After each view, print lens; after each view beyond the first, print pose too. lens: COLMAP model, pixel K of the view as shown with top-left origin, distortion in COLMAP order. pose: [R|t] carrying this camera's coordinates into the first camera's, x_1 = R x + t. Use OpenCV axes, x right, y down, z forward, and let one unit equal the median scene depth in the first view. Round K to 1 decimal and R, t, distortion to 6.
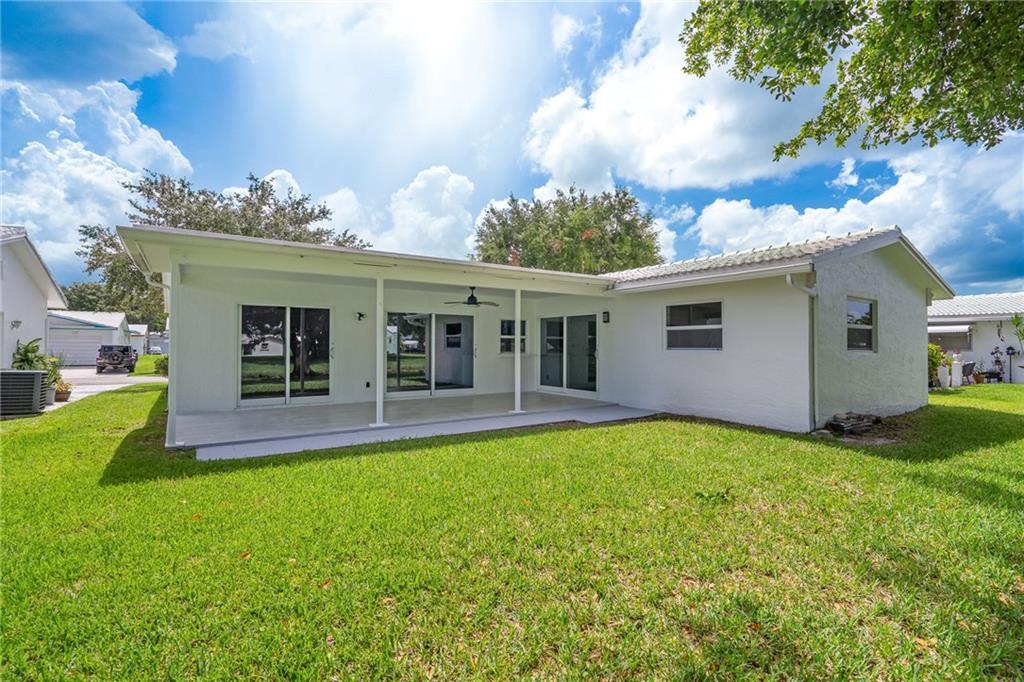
lens RADIAL K [[482.9, 0, 508.8], [0, 482.9, 343.0], [0, 0, 1]] dist [-0.000858, 0.000658]
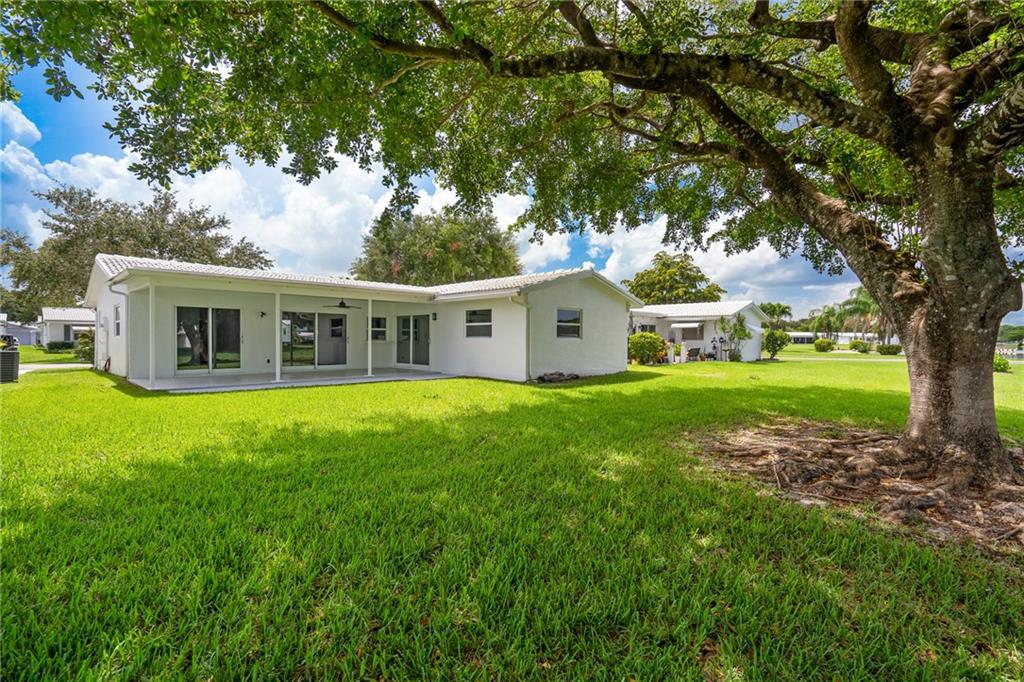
lens RADIAL K [[482.9, 0, 508.8], [0, 482.9, 343.0], [0, 0, 1]] dist [-0.000858, 0.000658]
pose [[0.981296, -0.000473, 0.192504, 0.096967], [-0.002544, 0.999878, 0.015423, 0.004504], [-0.192488, -0.015625, 0.981175, -0.394364]]
